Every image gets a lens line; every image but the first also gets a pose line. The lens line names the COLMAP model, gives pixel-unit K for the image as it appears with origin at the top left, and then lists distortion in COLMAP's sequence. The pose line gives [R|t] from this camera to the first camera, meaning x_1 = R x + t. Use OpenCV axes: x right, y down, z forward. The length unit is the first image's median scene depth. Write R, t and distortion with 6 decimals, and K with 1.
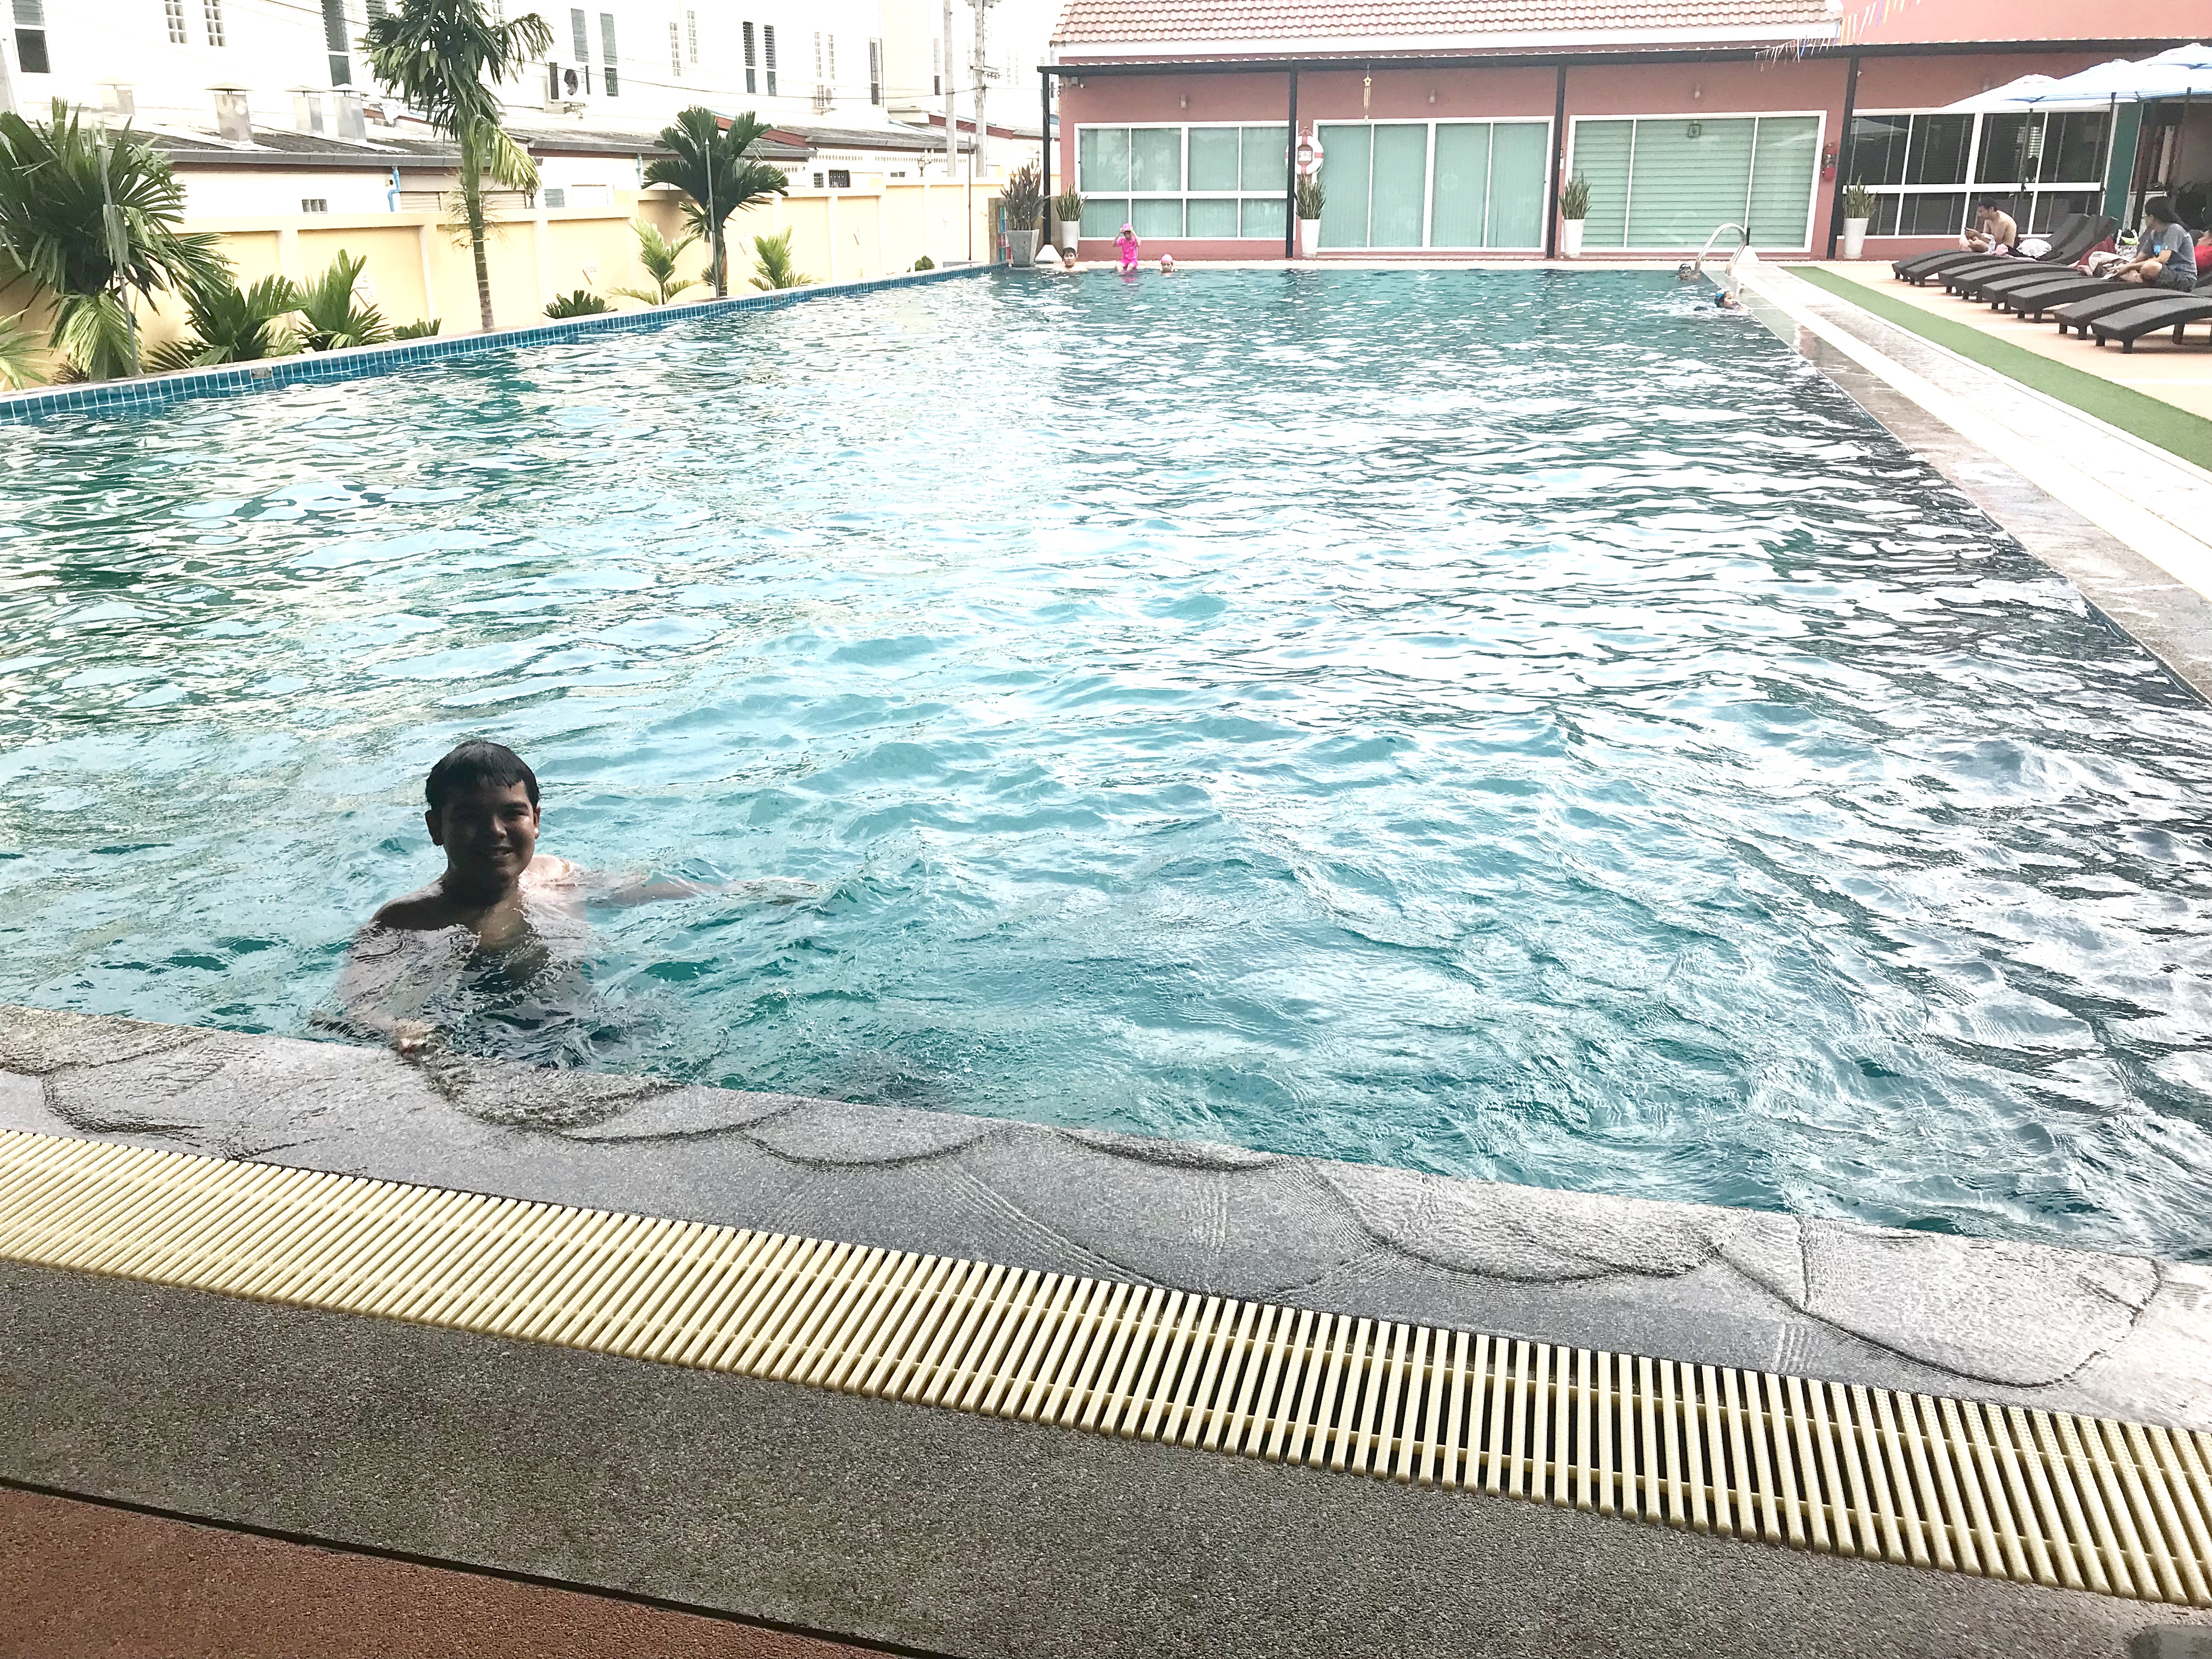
lens RADIAL K [[1808.7, 0, 1107.3], [0, 1808.7, 830.5], [0, 0, 1]] dist [0.016976, -0.012003]
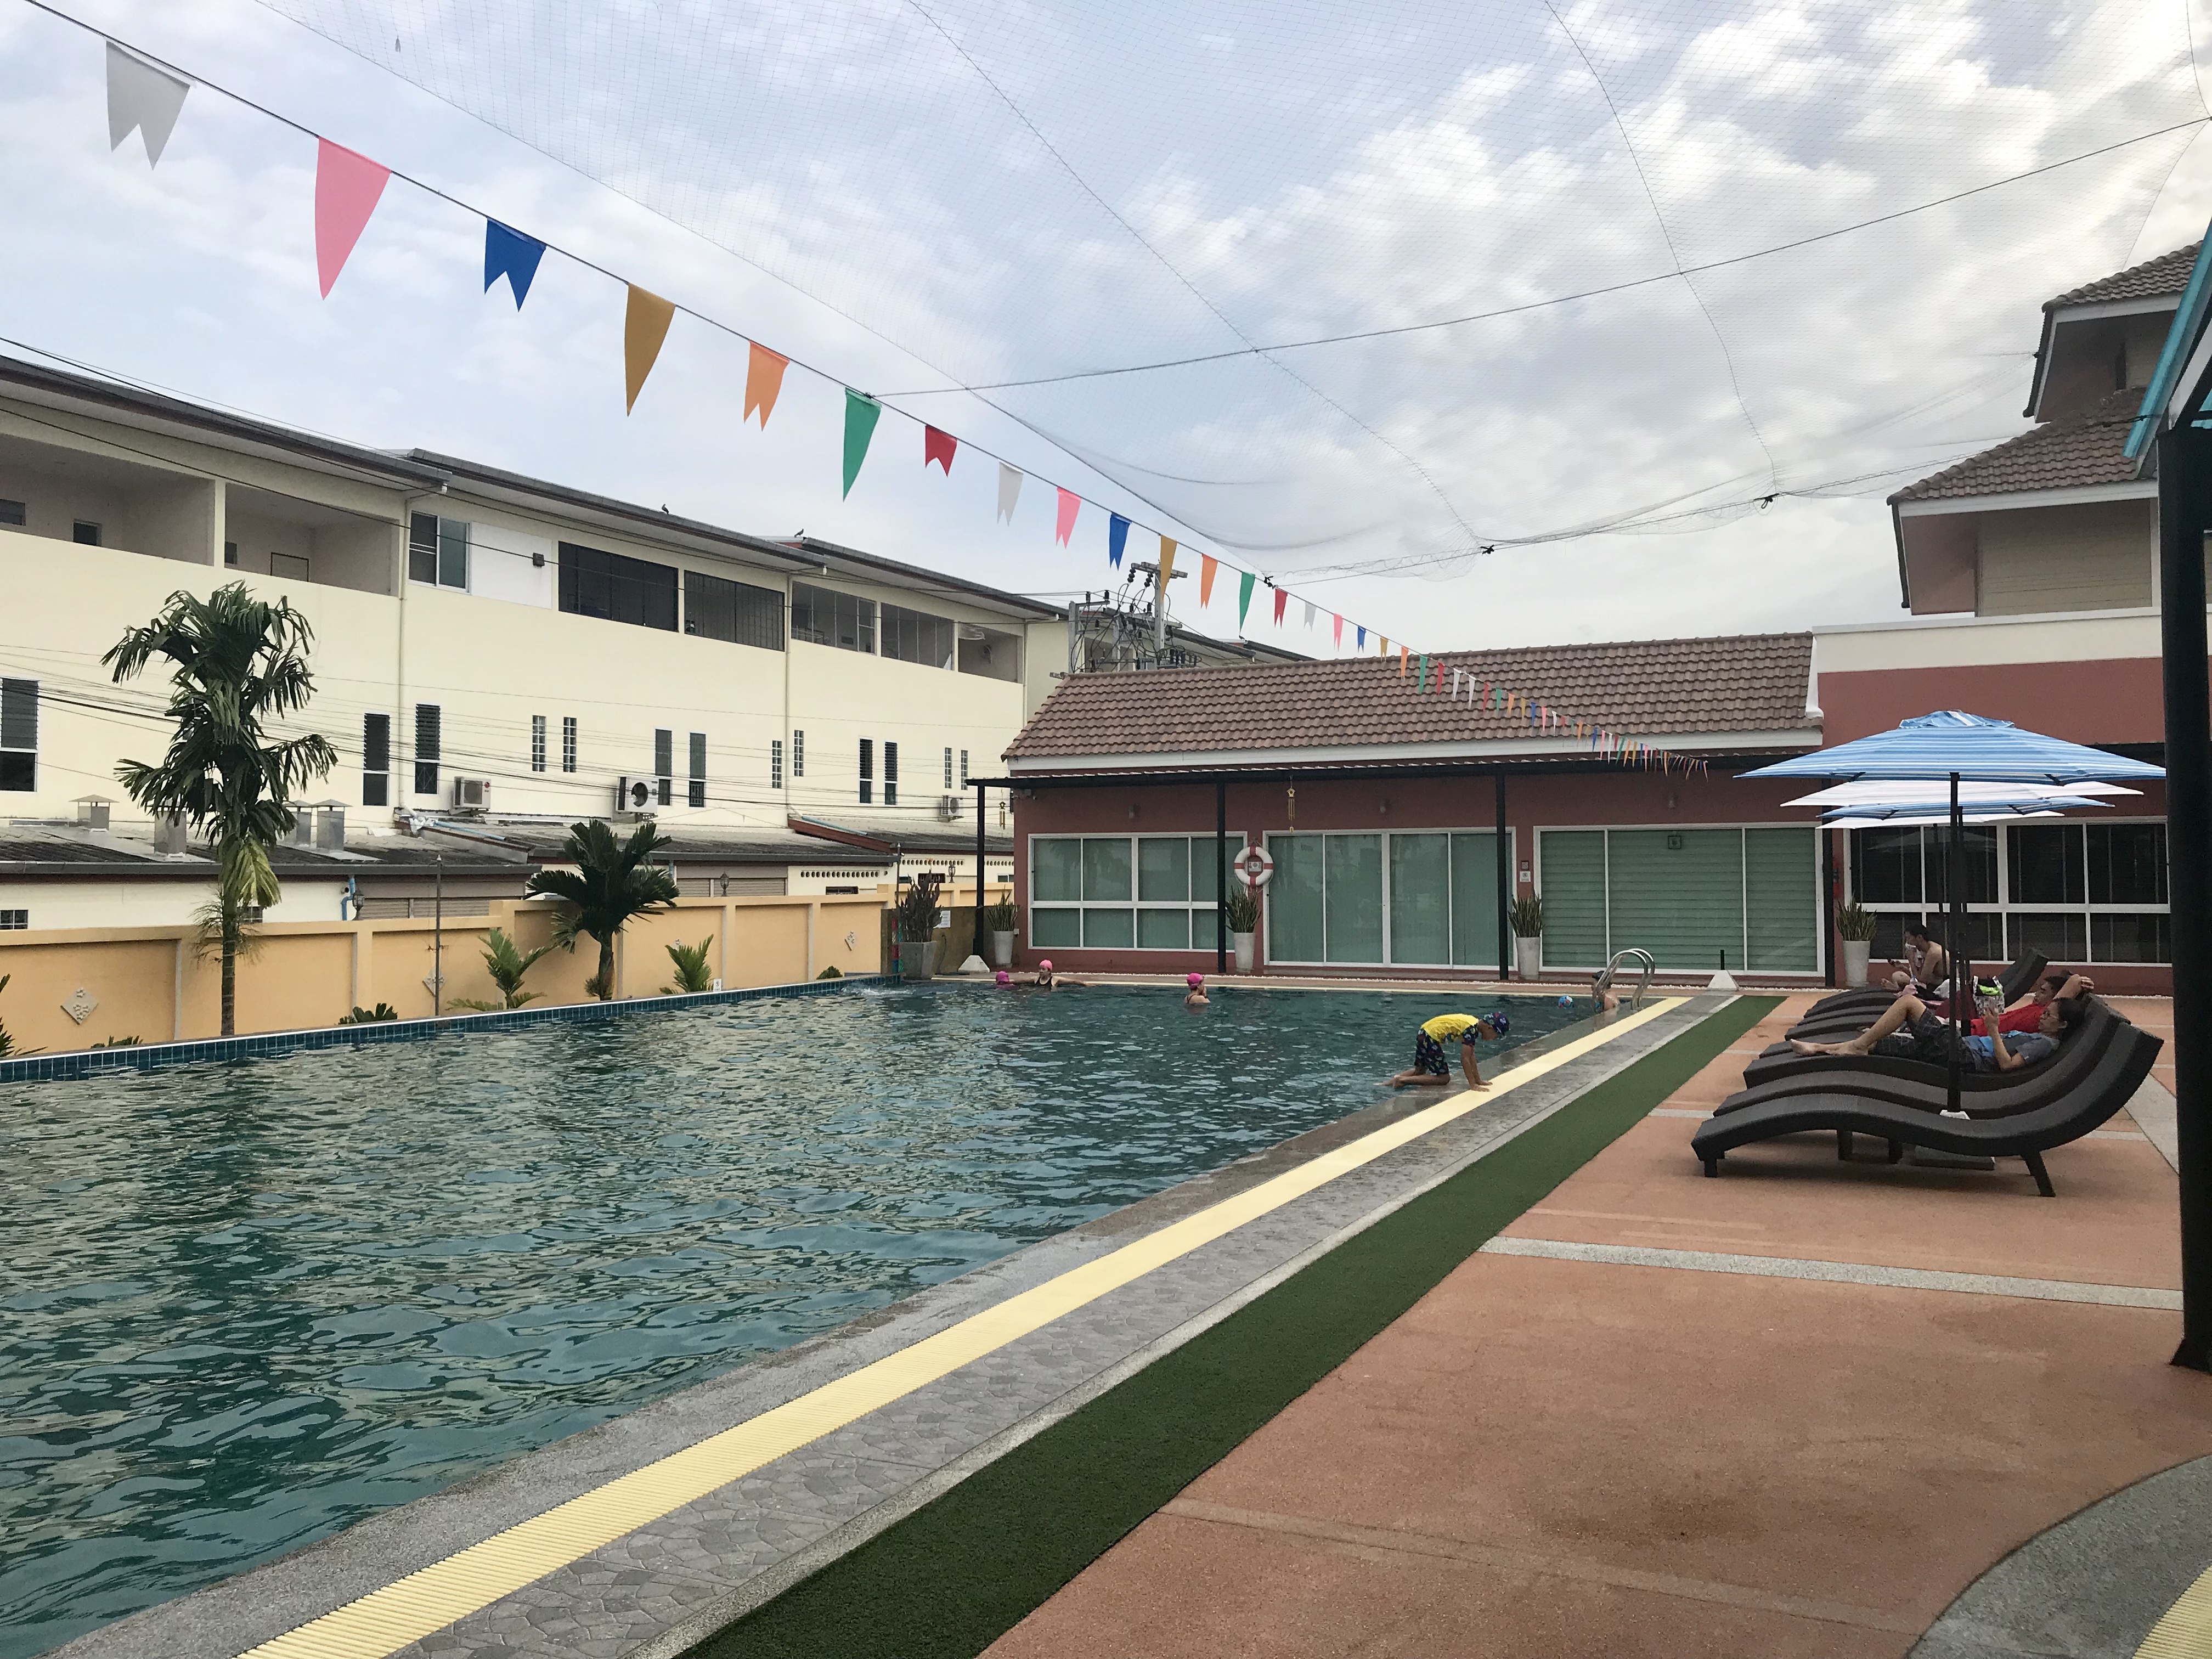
lens RADIAL K [[1808.7, 0, 1109.6], [0, 1808.7, 823.6], [0, 0, 1]] dist [0.016976, -0.012003]
pose [[0.984689, -0.001353, -0.174318, 0.203990], [-0.062087, 0.931674, -0.357951, -0.059354], [0.162892, 0.363294, 0.917324, 0.137367]]
